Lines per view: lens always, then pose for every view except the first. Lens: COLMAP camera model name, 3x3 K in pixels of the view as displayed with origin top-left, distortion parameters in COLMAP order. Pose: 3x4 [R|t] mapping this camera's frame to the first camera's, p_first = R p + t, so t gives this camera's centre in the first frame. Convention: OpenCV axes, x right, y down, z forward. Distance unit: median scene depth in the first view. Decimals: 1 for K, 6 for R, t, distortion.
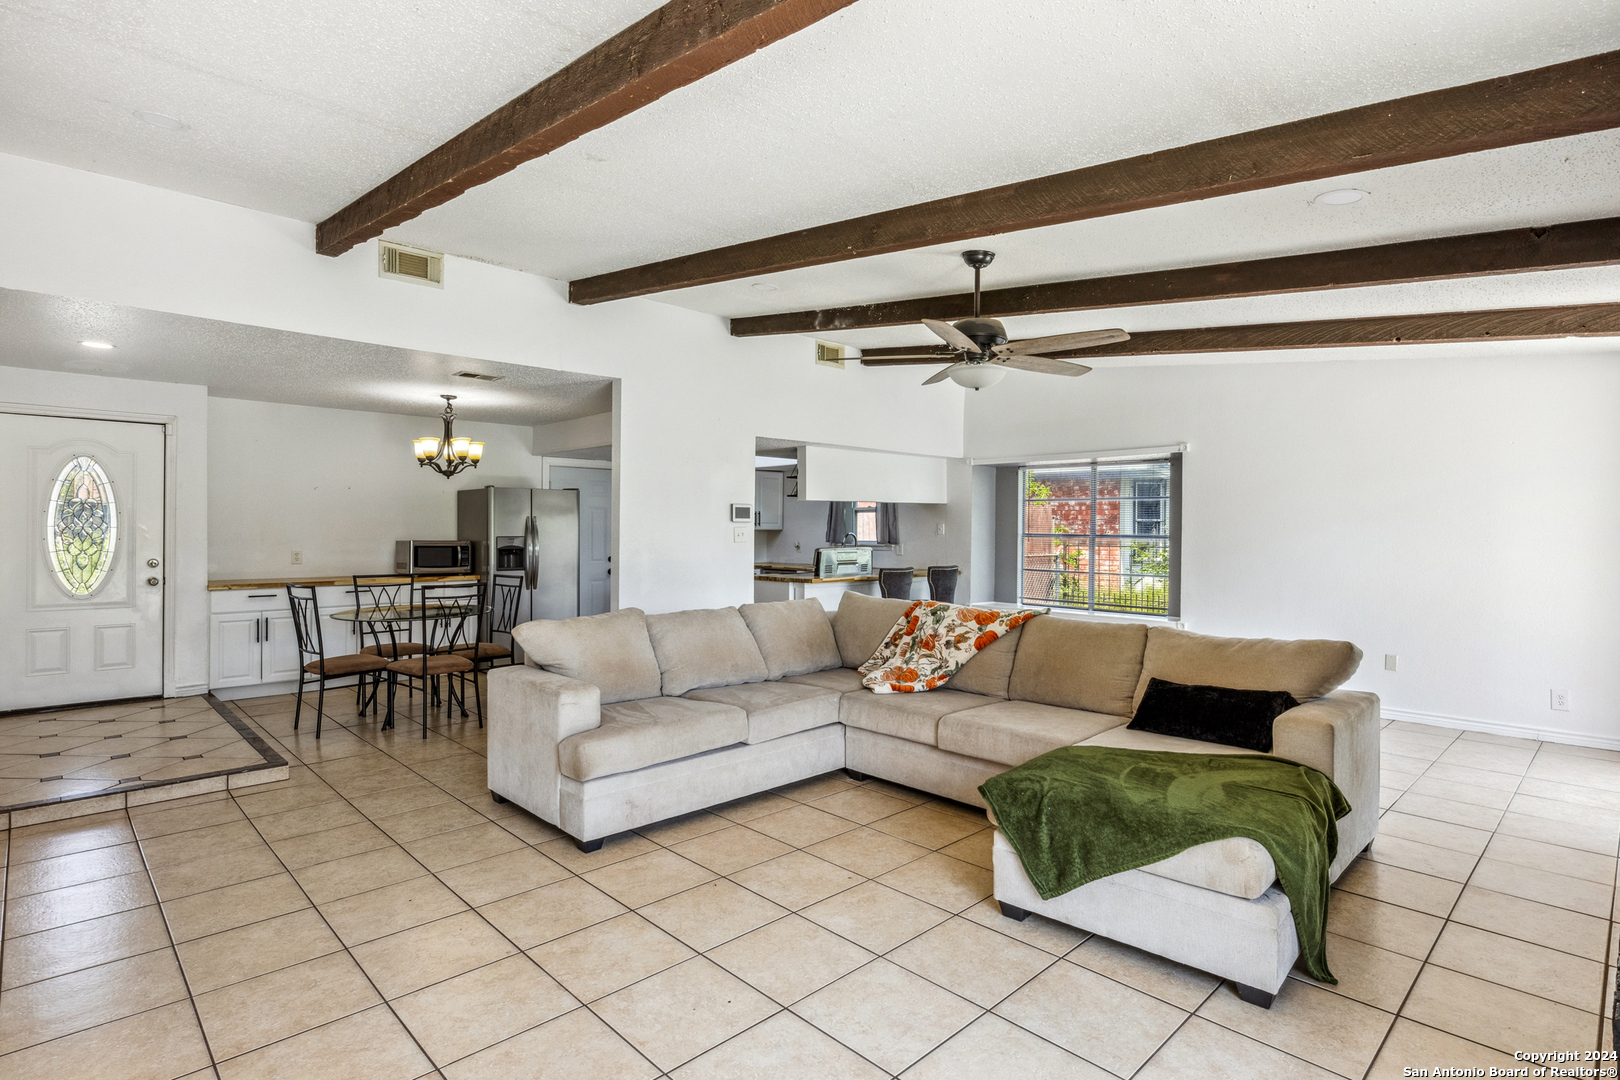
lens RADIAL K [[816.3, 0, 805.0], [0, 816.3, 531.3], [0, 0, 1]] dist [-0.002361, -0.000612]
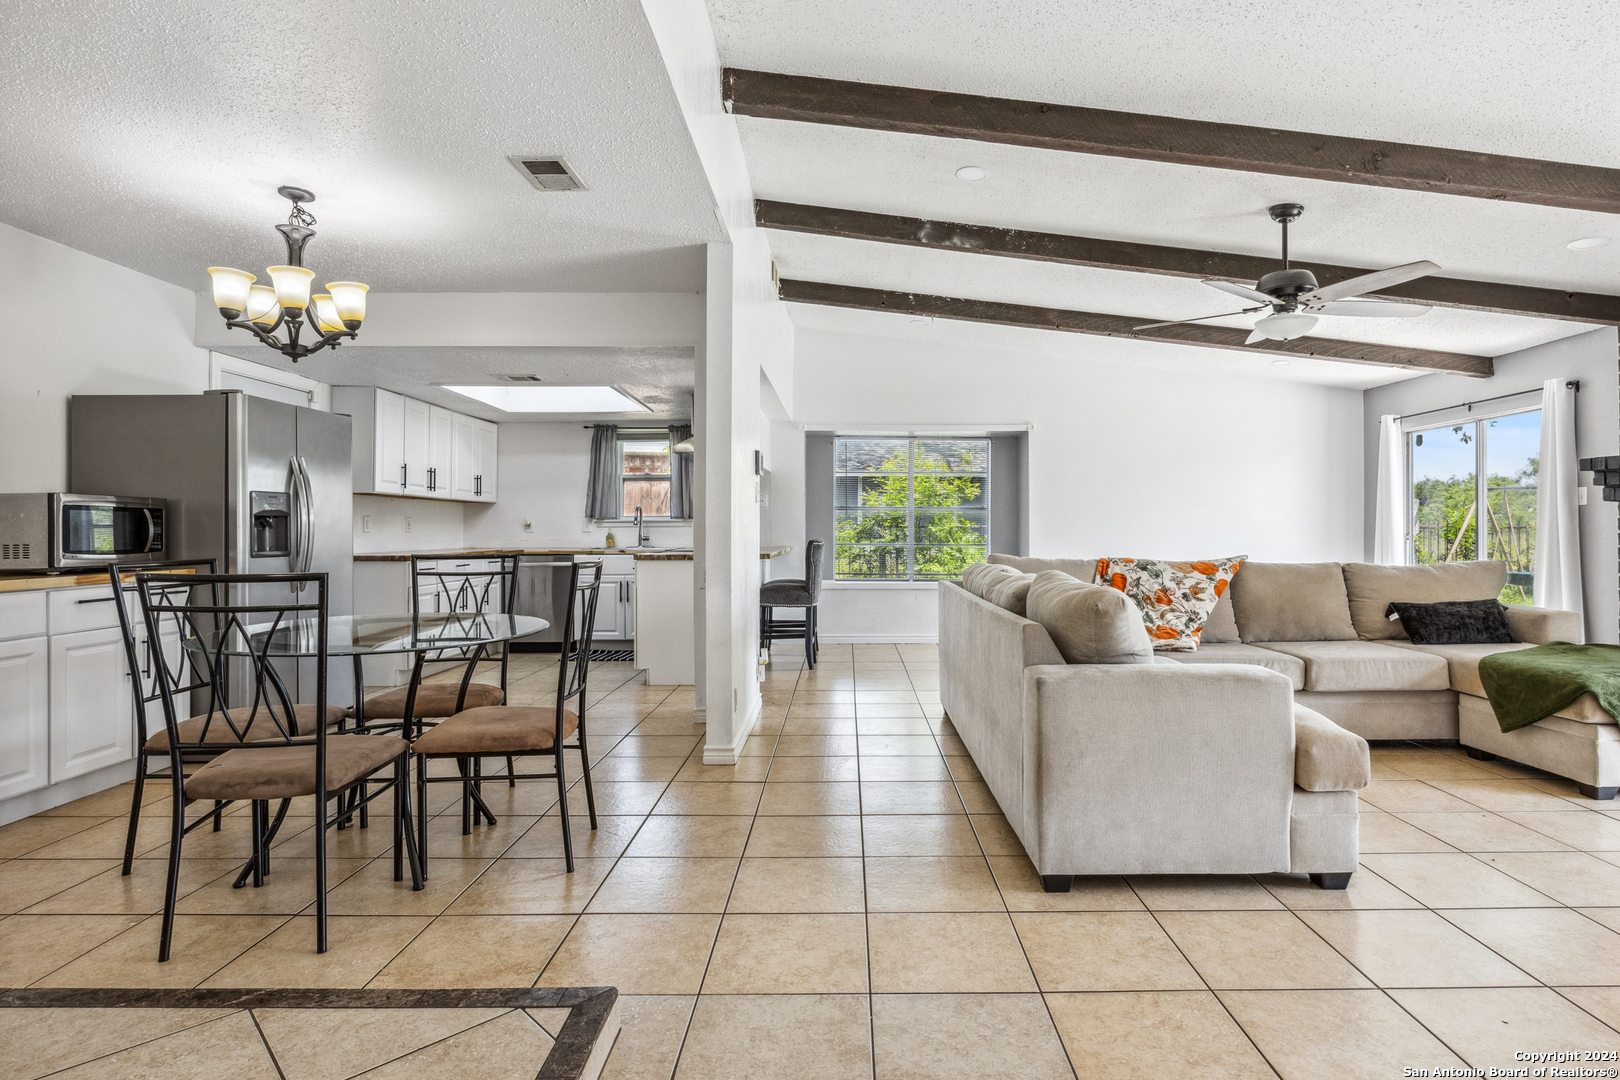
lens RADIAL K [[832.6, 0, 850.1], [0, 832.6, 526.6], [0, 0, 1]] dist [-0.002591, -0.001896]
pose [[0.684125, -0.003125, 0.729358, -0.625831], [0.005333, 0.999986, -0.000717, 0.039409], [-0.729345, 0.004380, 0.684132, 0.458004]]
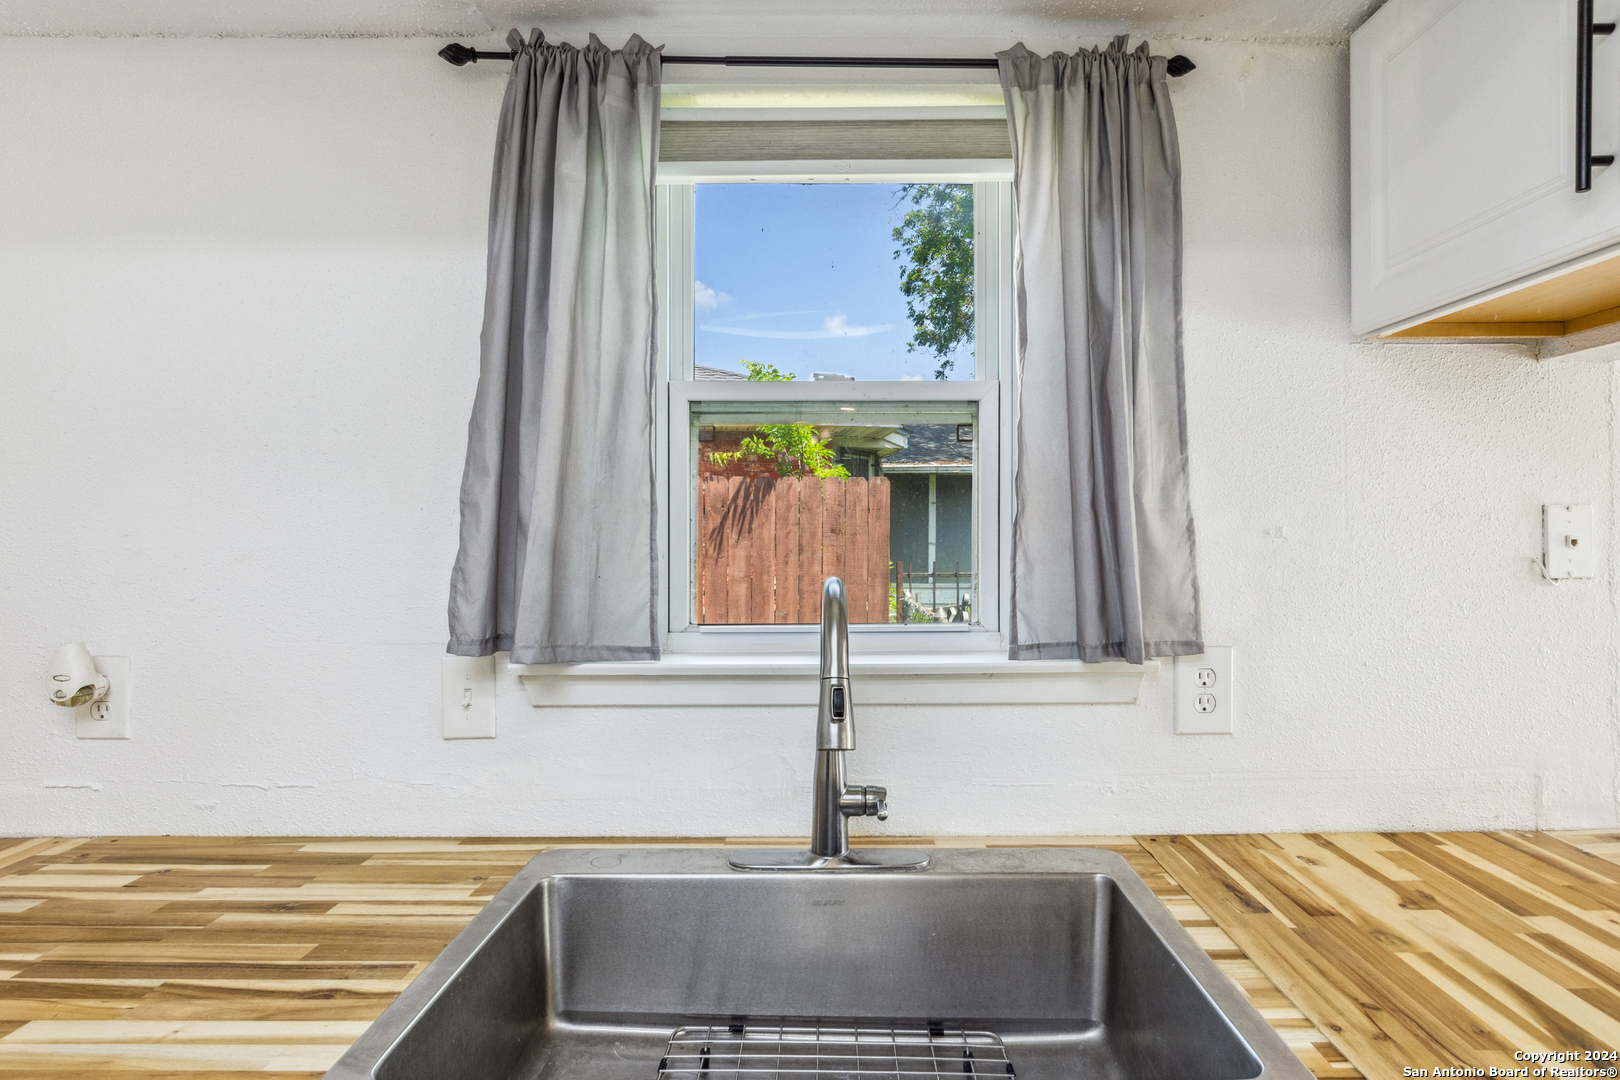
lens RADIAL K [[830.6, 0, 837.5], [0, 830.6, 544.3], [0, 0, 1]] dist [-0.005007, -0.000996]
pose [[0.692250, -0.008759, 0.721605, -0.035888], [0.003220, 0.999954, 0.009048, -0.004815], [-0.721651, -0.003940, 0.692246, 1.453858]]
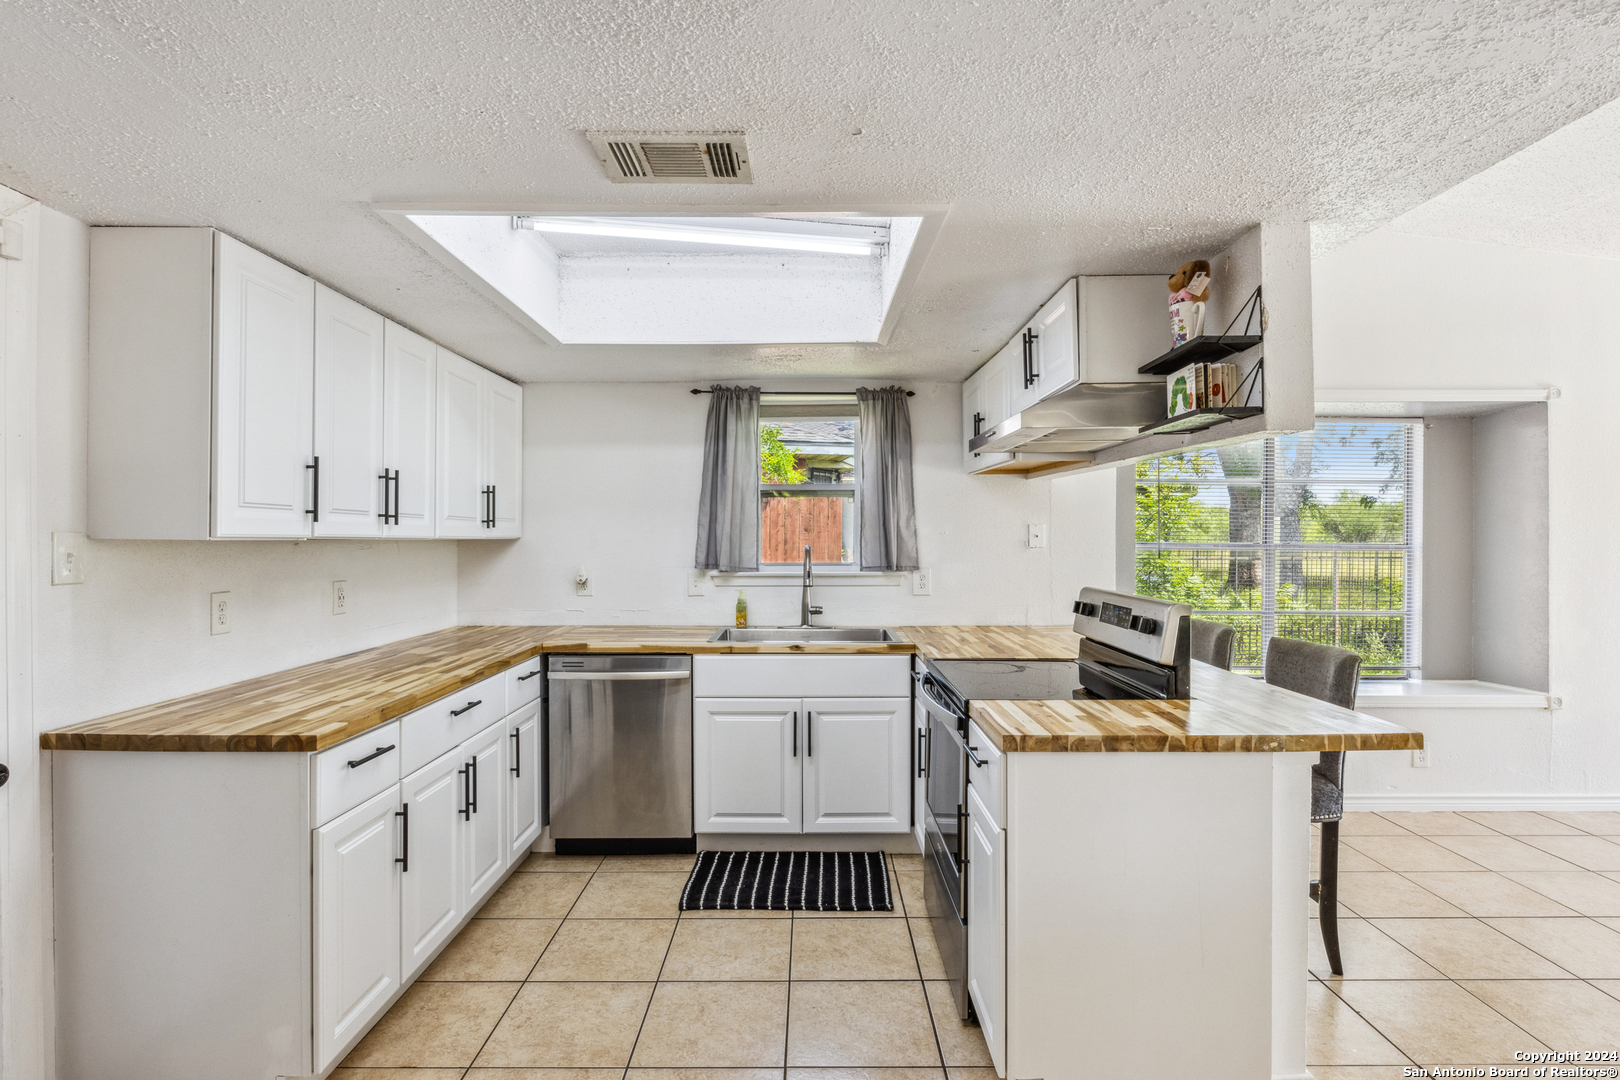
lens RADIAL K [[821.5, 0, 814.4], [0, 821.5, 537.6], [0, 0, 1]] dist [-0.006324, -0.000603]
pose [[0.687760, -0.005956, 0.725913, -0.368889], [0.002796, 0.999981, 0.005556, -0.005876], [-0.725932, -0.001791, 0.687764, 1.133242]]
